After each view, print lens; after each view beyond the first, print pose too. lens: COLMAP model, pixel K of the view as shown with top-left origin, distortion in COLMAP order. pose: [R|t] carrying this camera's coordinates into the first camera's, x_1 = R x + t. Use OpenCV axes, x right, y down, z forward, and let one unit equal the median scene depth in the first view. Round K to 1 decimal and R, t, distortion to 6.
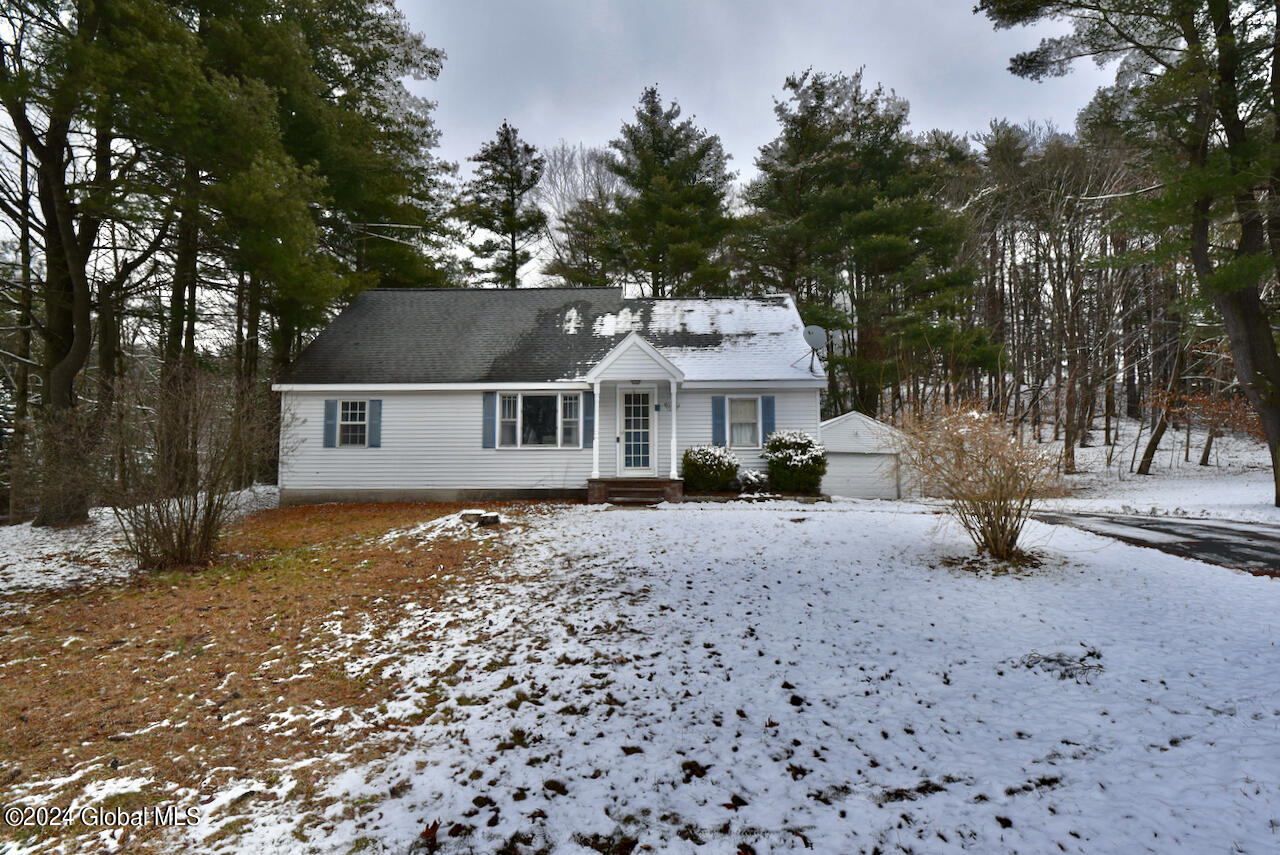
lens RADIAL K [[626.6, 0, 645.2], [0, 626.6, 424.8], [0, 0, 1]] dist [-0.018537, -0.007234]
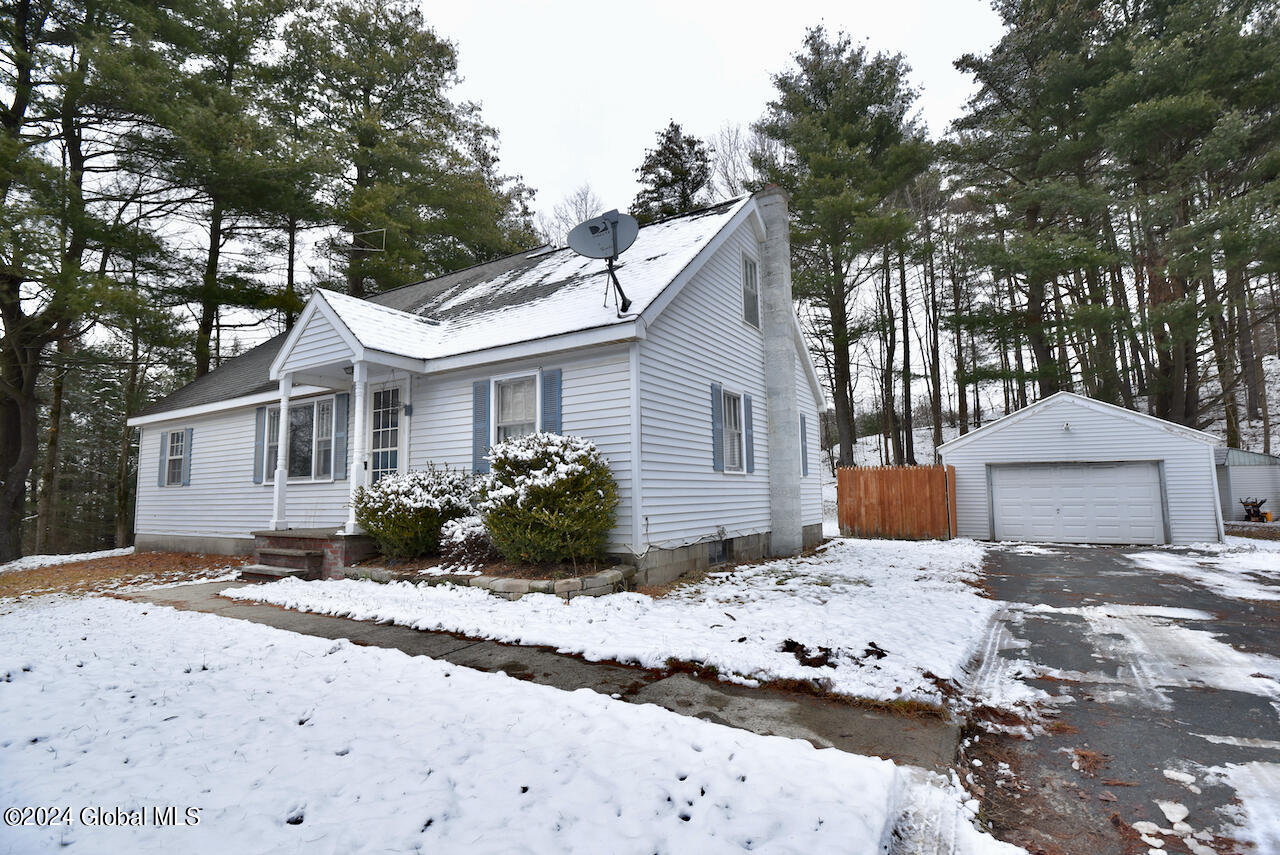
lens RADIAL K [[626.6, 0, 645.2], [0, 626.6, 424.8], [0, 0, 1]] dist [-0.018537, -0.007234]
pose [[0.871023, -0.069415, -0.486313, 0.501375], [0.049196, 0.997315, -0.054241, 0.030030], [0.488772, 0.023320, 0.872100, 0.581607]]
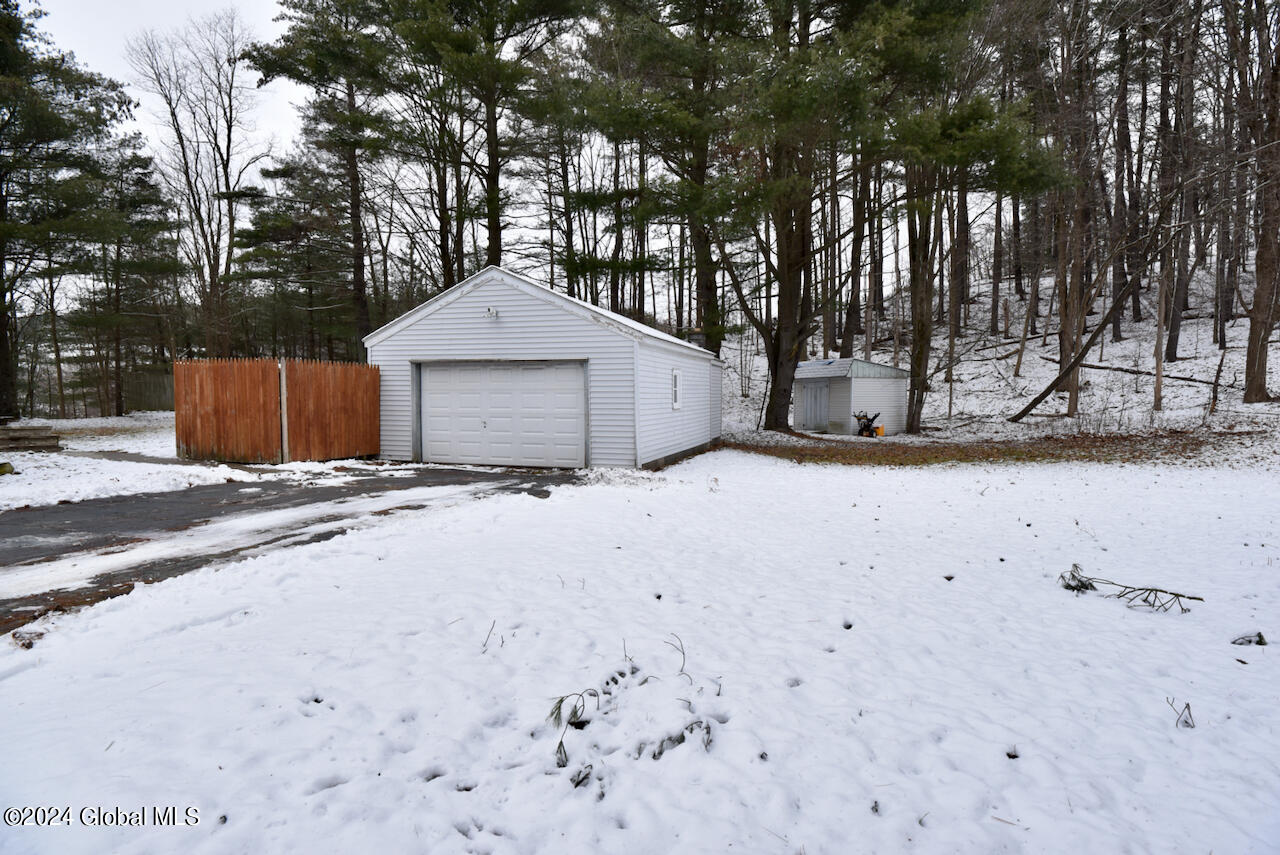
lens RADIAL K [[626.6, 0, 645.2], [0, 626.6, 424.8], [0, 0, 1]] dist [-0.018537, -0.007234]
pose [[0.960979, 0.002583, -0.276610, 1.462040], [0.025501, 0.994871, 0.097884, 0.121662], [0.275444, -0.101118, 0.955984, 1.589340]]
